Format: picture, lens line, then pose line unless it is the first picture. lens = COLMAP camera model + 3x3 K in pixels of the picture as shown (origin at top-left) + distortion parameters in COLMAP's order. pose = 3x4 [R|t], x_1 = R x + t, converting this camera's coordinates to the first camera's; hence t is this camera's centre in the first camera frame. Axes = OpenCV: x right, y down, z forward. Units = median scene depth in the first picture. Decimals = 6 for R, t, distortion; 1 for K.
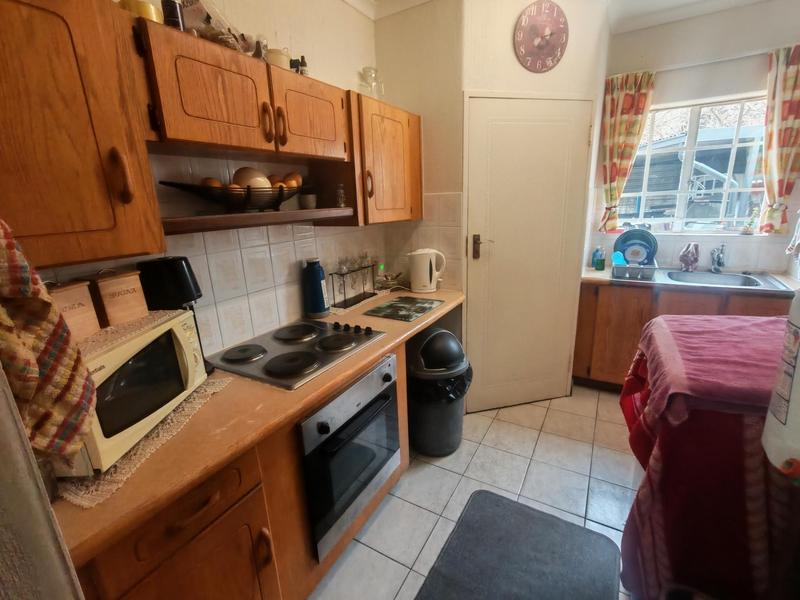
lens RADIAL K [[366.2, 0, 398.6], [0, 366.2, 299.2], [0, 0, 1]] dist [-0.004931, 0.001745]
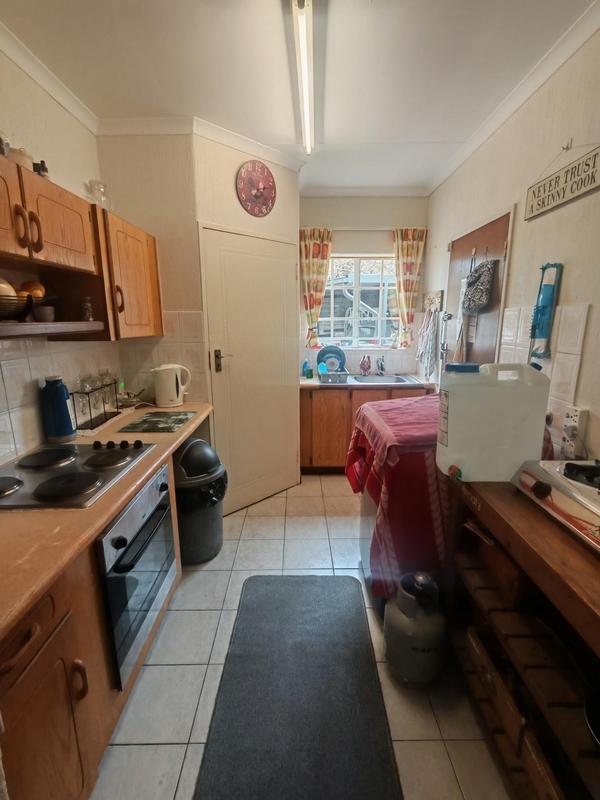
lens RADIAL K [[366.2, 0, 301.1], [0, 366.2, 398.2], [0, 0, 1]] dist [-0.004931, 0.001745]
pose [[0.856916, -0.076276, 0.509781, -0.168589], [0.106133, 0.993909, -0.029689, 0.032341], [-0.504411, 0.079546, 0.859792, -0.075208]]
